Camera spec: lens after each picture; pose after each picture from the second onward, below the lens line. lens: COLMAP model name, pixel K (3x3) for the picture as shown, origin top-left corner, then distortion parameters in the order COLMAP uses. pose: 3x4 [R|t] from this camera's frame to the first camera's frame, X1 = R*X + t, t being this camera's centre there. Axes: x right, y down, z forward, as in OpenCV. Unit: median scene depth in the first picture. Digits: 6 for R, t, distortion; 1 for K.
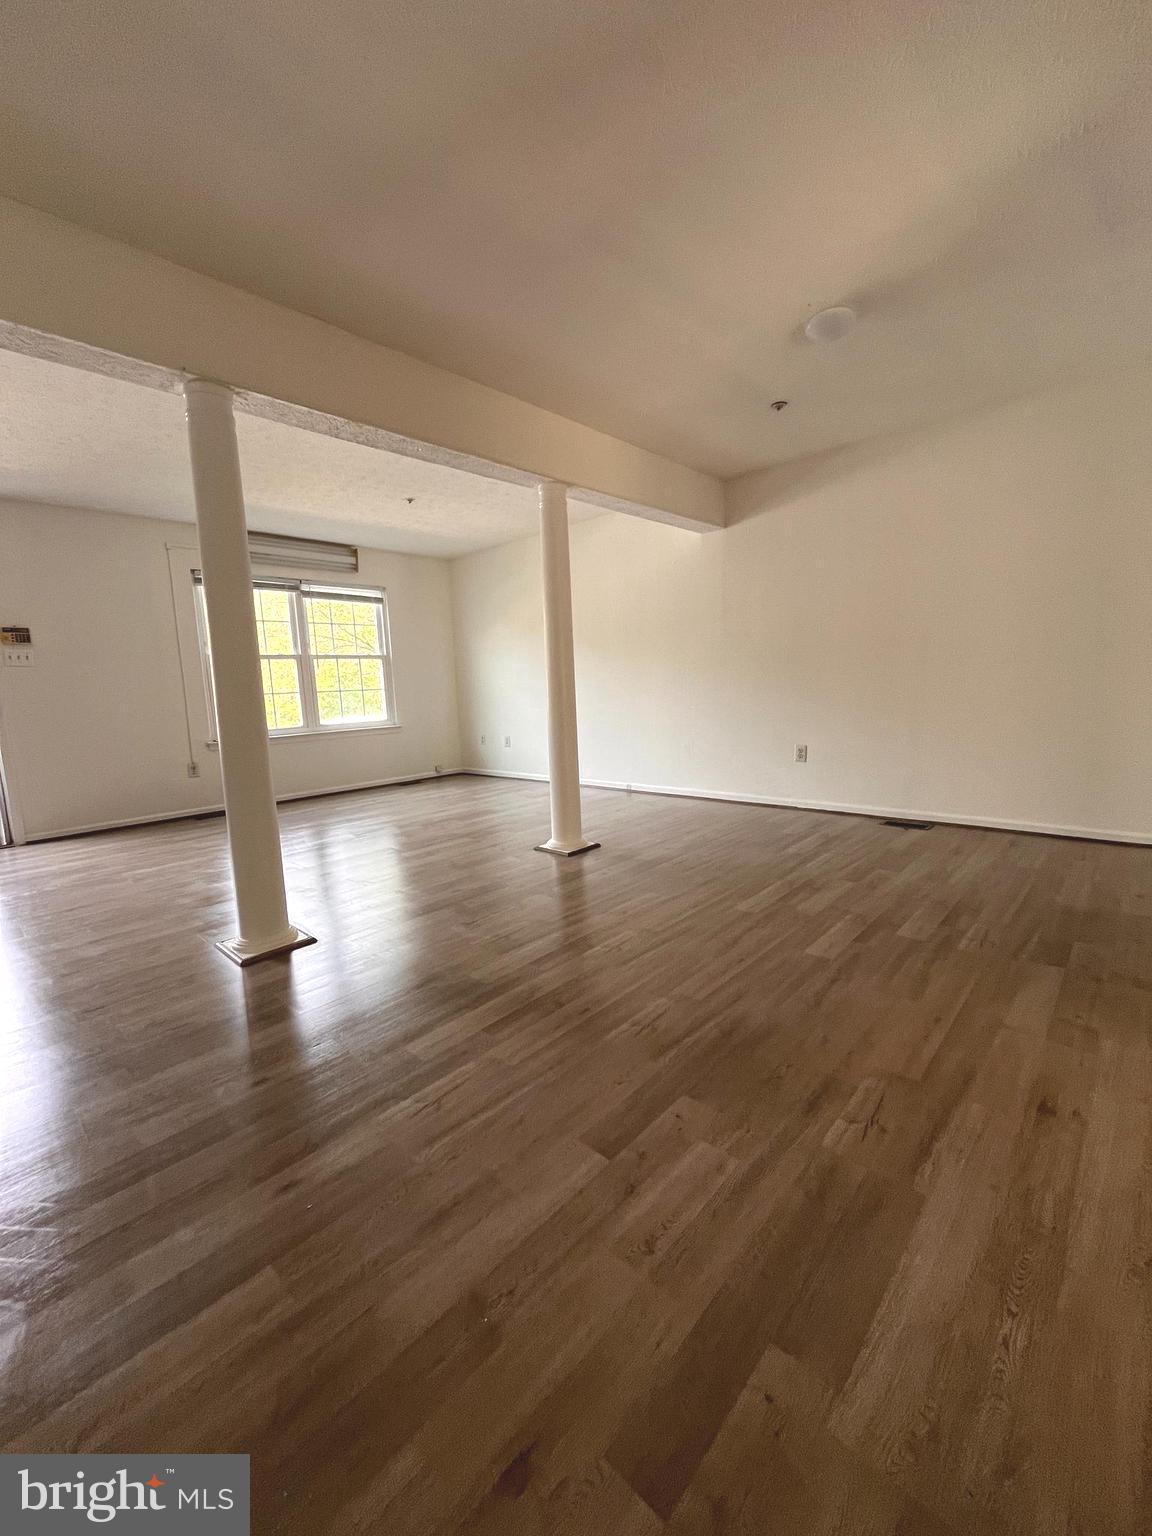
lens RADIAL K [[621.7, 0, 587.2], [0, 621.7, 770.4], [0, 0, 1]] dist [-0.003859, -0.001058]
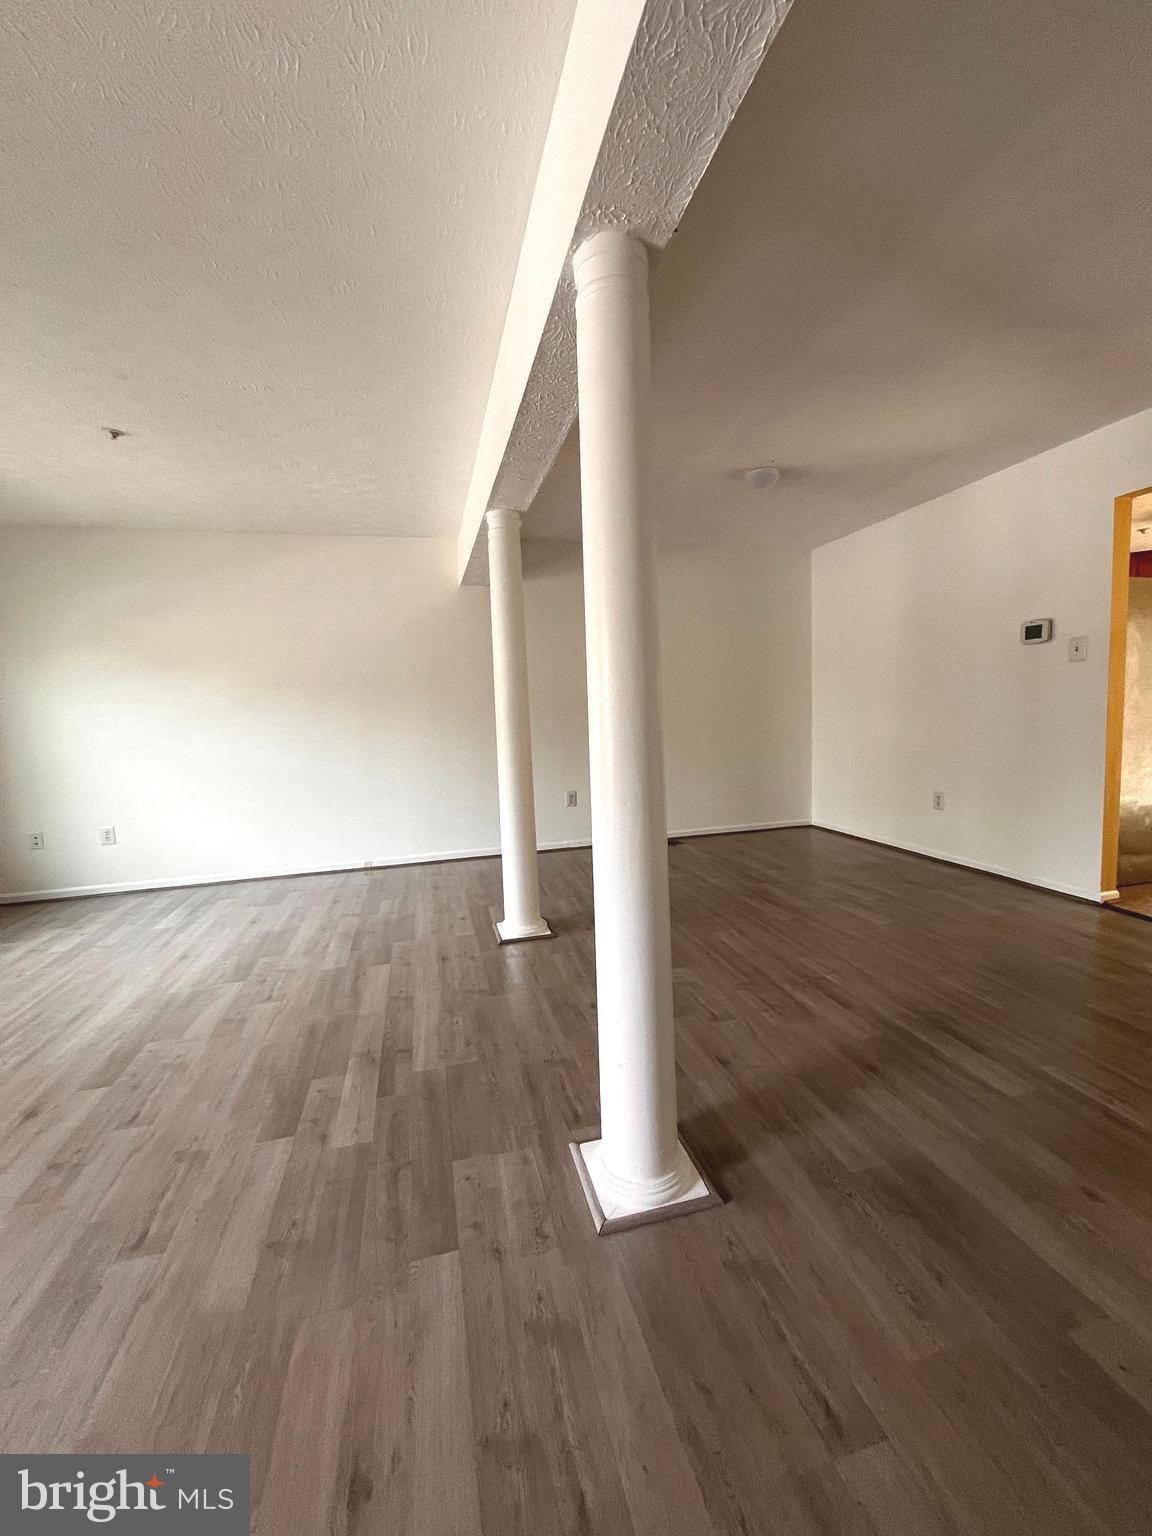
lens RADIAL K [[621.7, 0, 580.7], [0, 621.7, 756.3], [0, 0, 1]] dist [-0.003859, -0.001058]
pose [[0.537158, -0.038589, 0.842598, -0.578551], [0.134577, 0.990077, -0.040449, -0.055031], [-0.832677, 0.135122, 0.537021, 0.382585]]
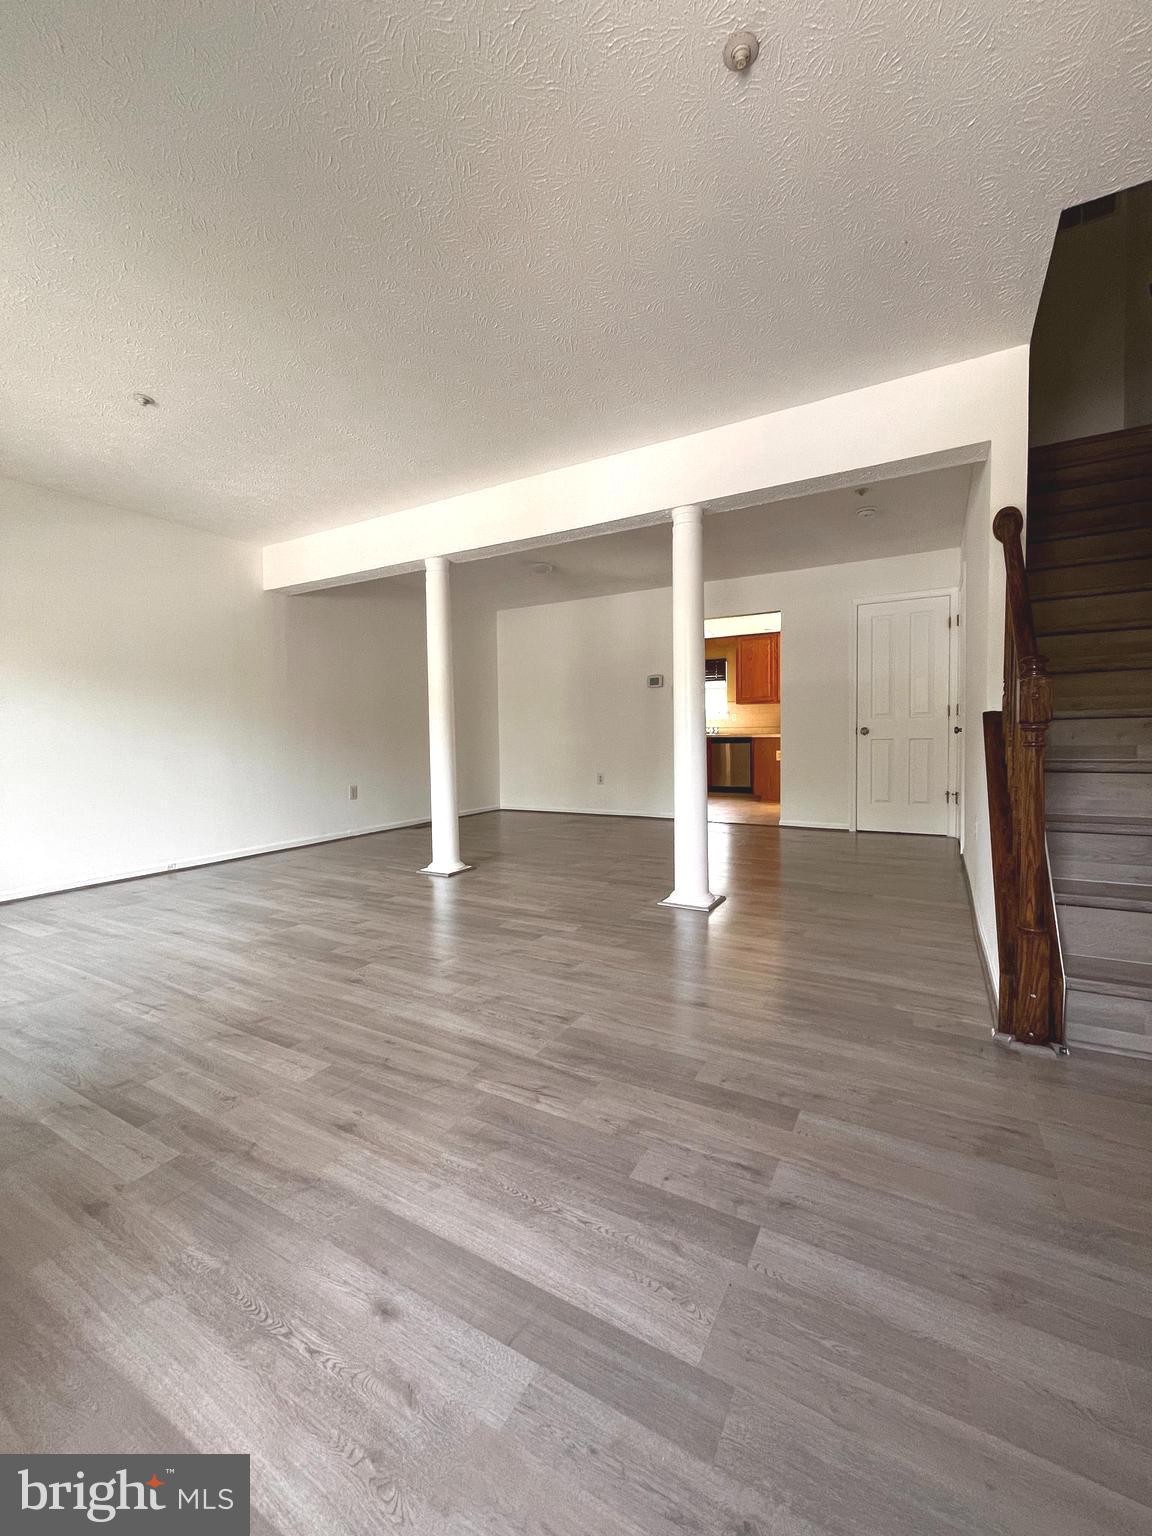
lens RADIAL K [[621.7, 0, 575.4], [0, 621.7, 765.7], [0, 0, 1]] dist [-0.003859, -0.001058]
pose [[-0.224850, -0.000698, 0.974393, -0.988717], [0.163401, 0.985812, 0.038413, -0.055919], [-0.960595, 0.167854, -0.221546, 0.838050]]
